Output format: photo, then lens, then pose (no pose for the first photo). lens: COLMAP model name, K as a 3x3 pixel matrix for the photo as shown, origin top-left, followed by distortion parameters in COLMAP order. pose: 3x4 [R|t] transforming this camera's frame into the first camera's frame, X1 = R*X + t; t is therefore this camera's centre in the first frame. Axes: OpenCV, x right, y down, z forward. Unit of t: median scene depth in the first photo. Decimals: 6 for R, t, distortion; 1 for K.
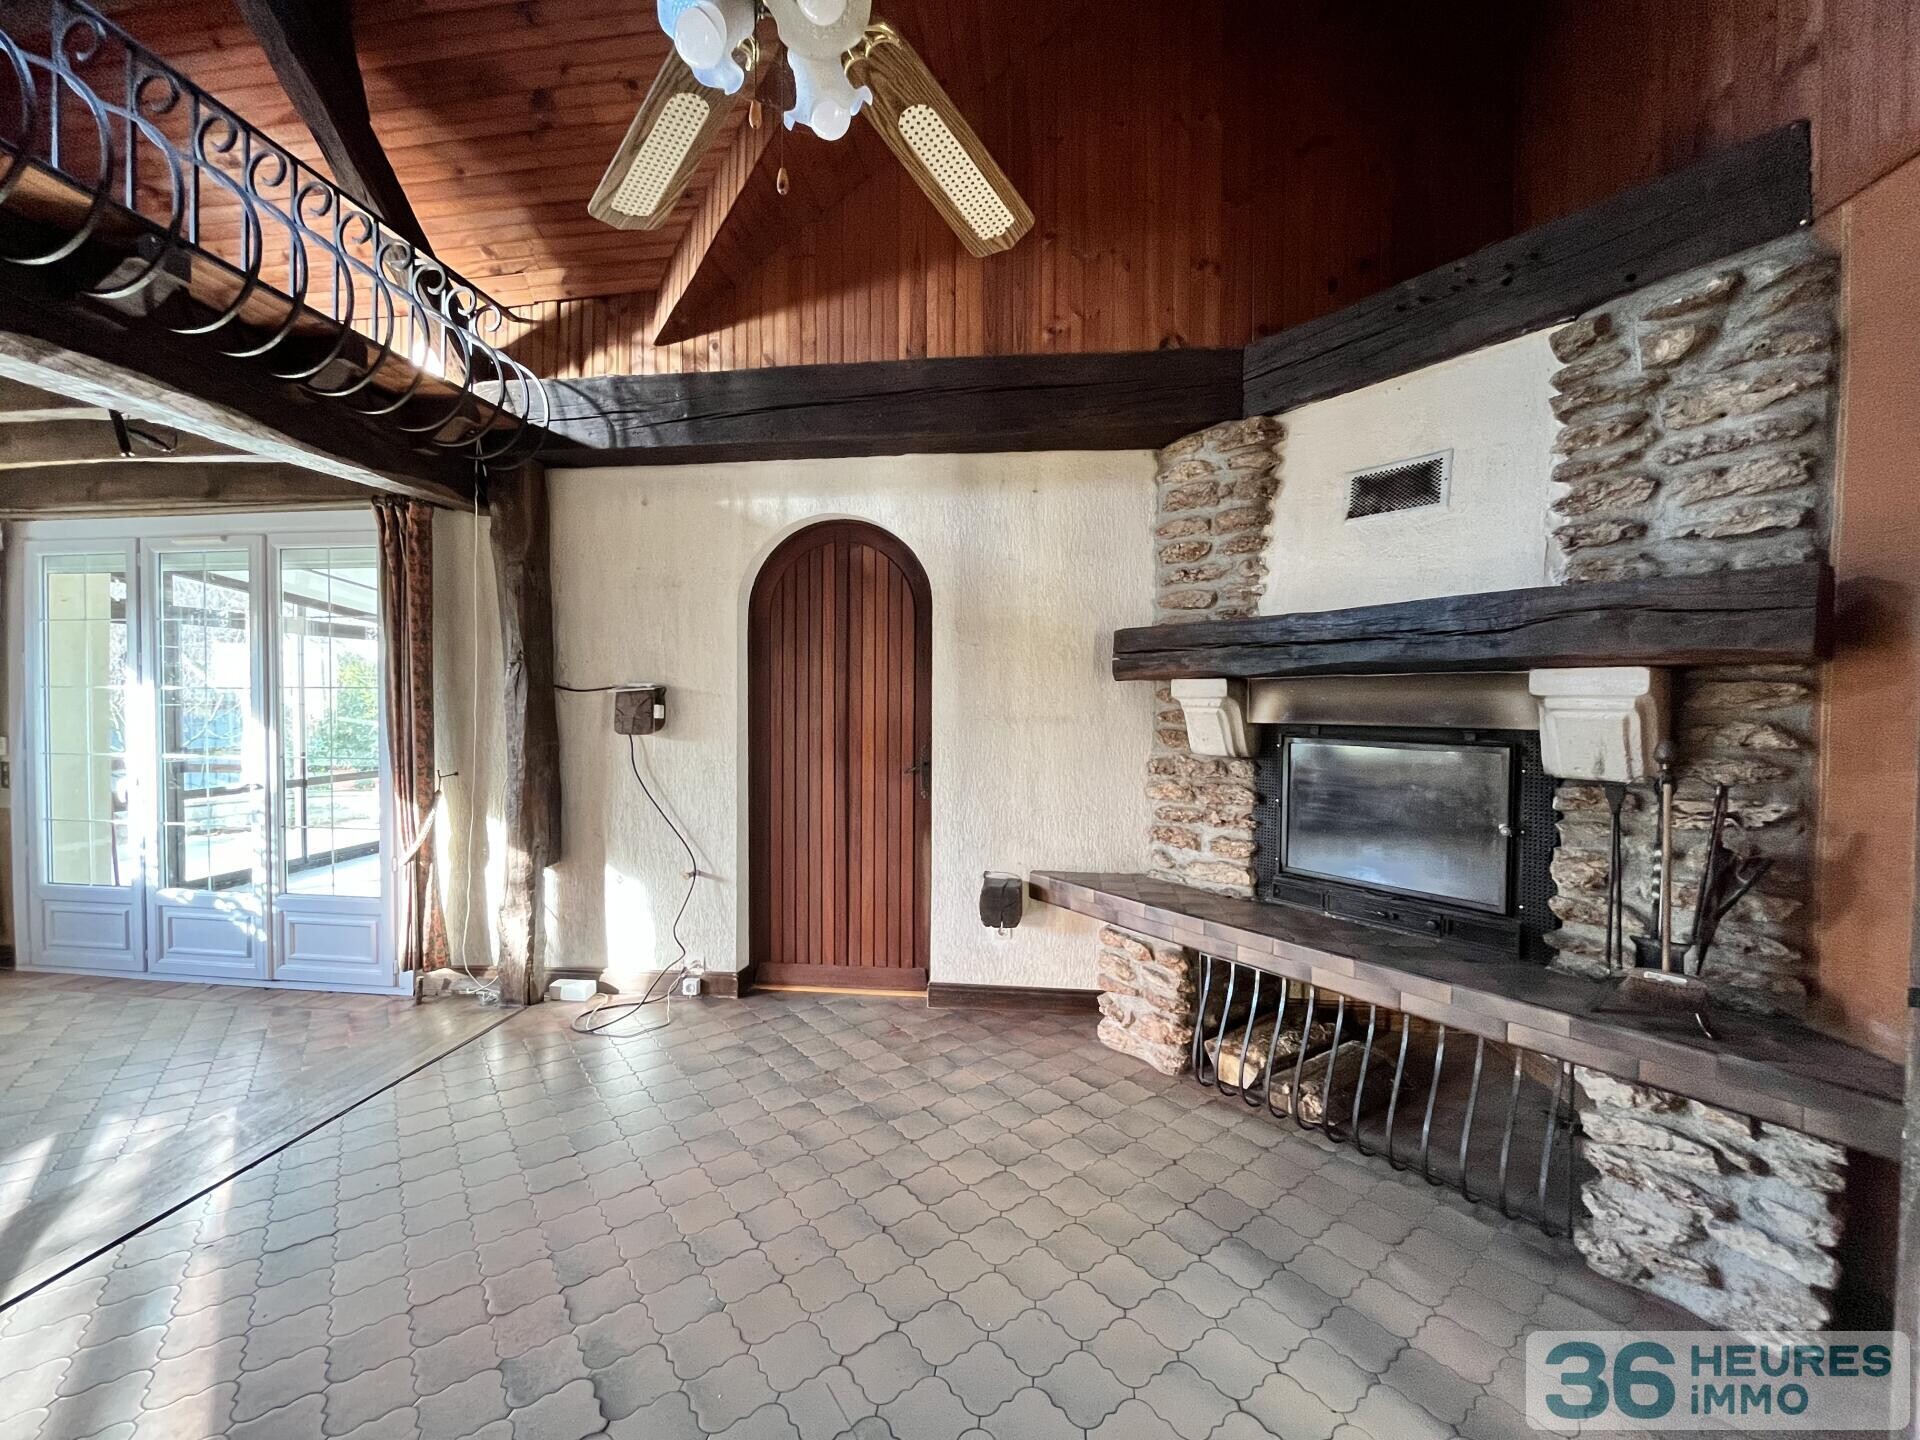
lens RADIAL K [[774.5, 0, 958.9], [0, 774.5, 718.3], [0, 0, 1]] dist [-0.004396, 0.000121]
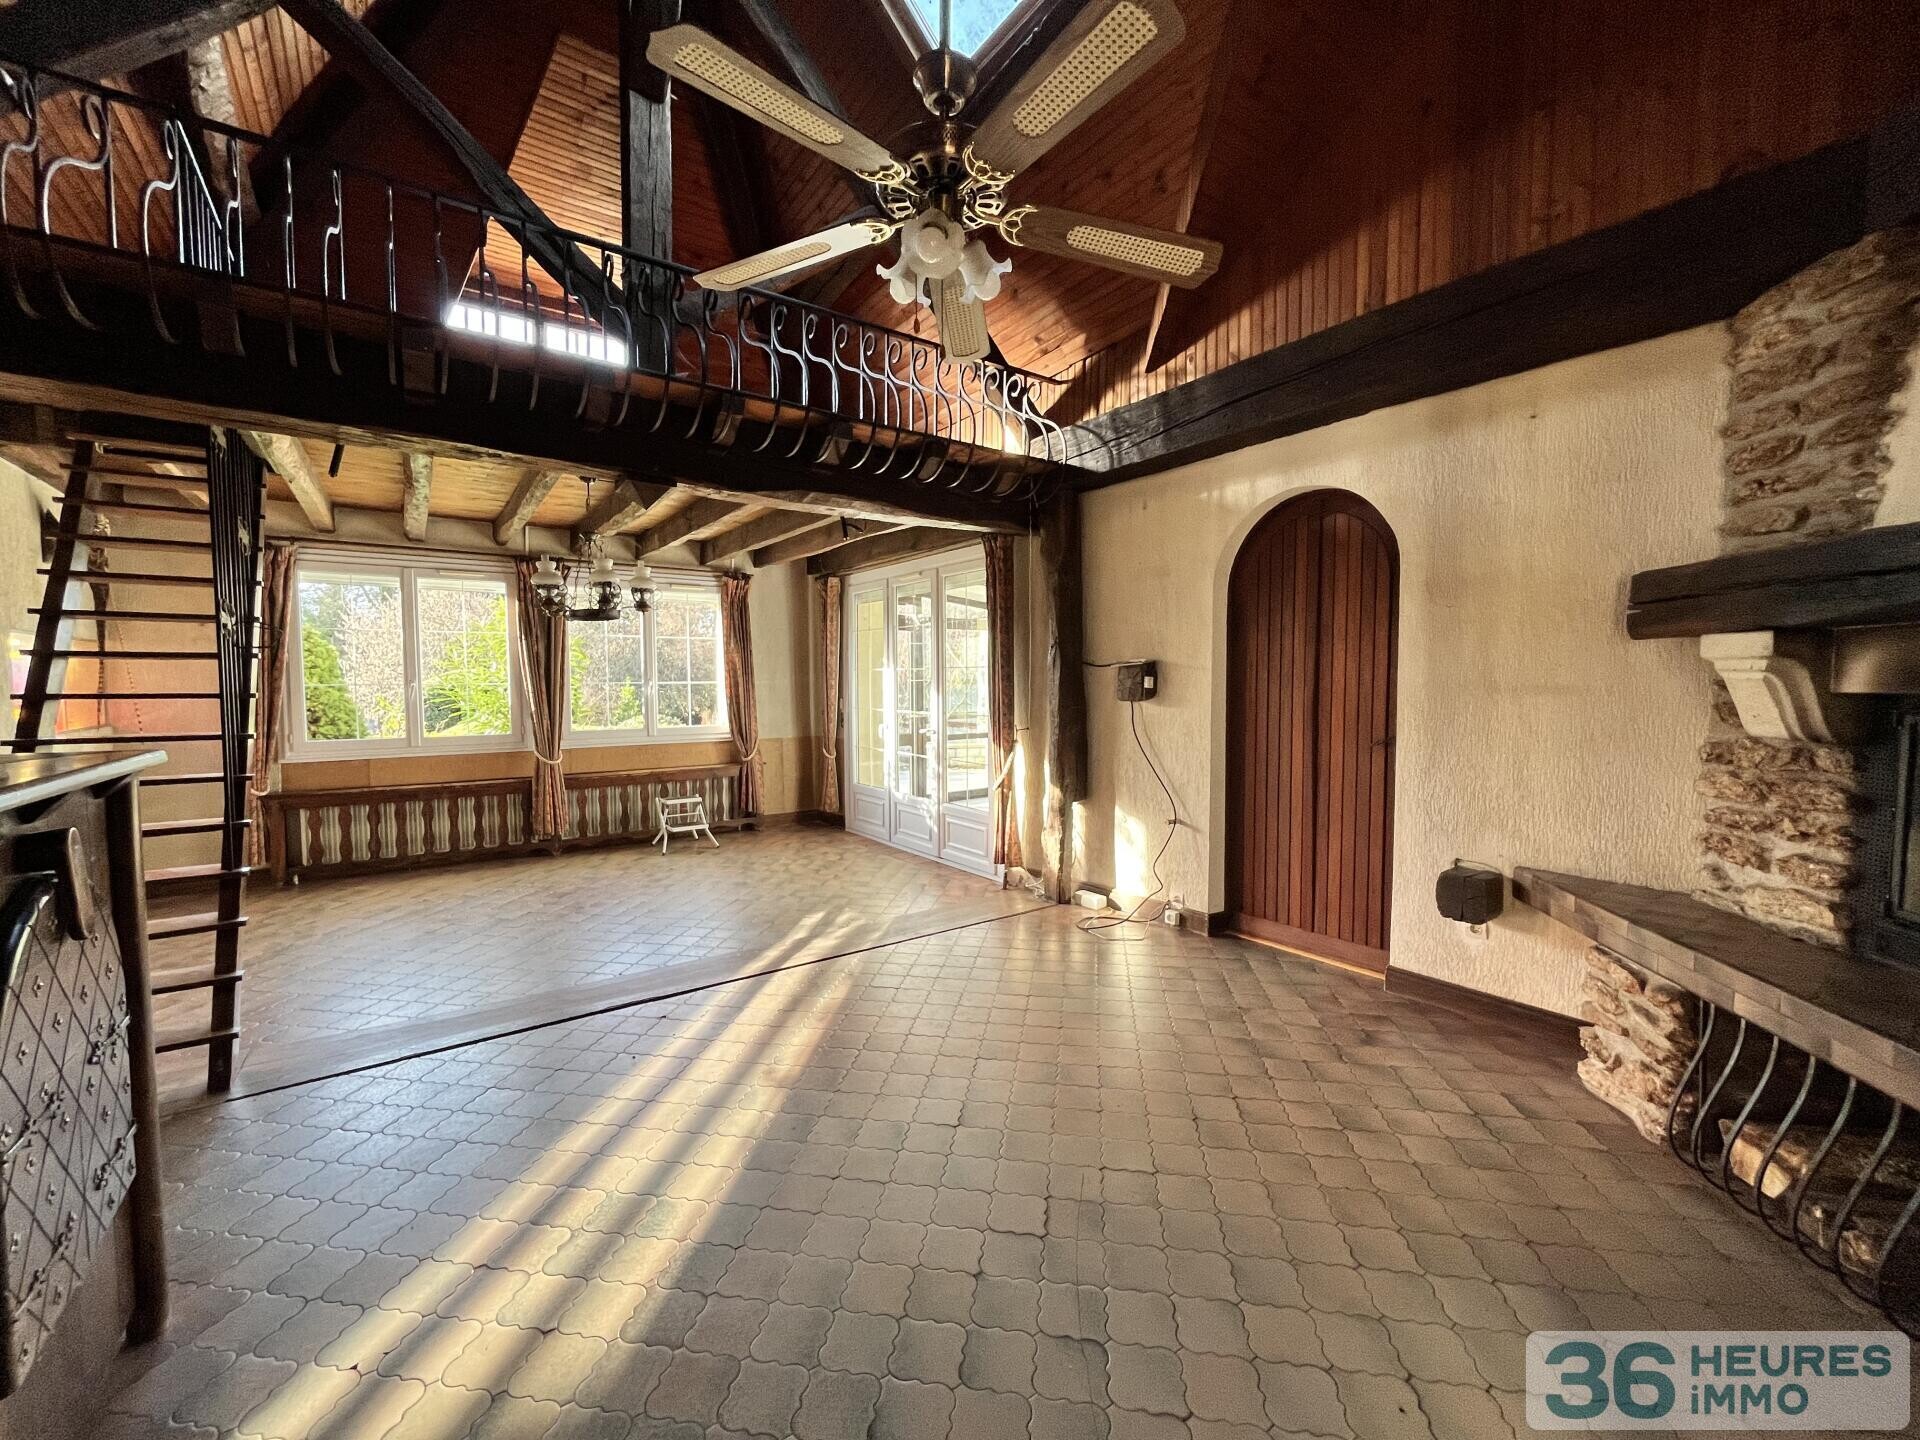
lens RADIAL K [[774.5, 0, 958.8], [0, 774.5, 718.6], [0, 0, 1]] dist [-0.004396, 0.000121]
pose [[0.683228, 0.029738, -0.729599, 0.297519], [-0.007721, 0.999409, 0.033505, 0.010159], [0.730164, -0.017259, 0.683054, -0.032231]]
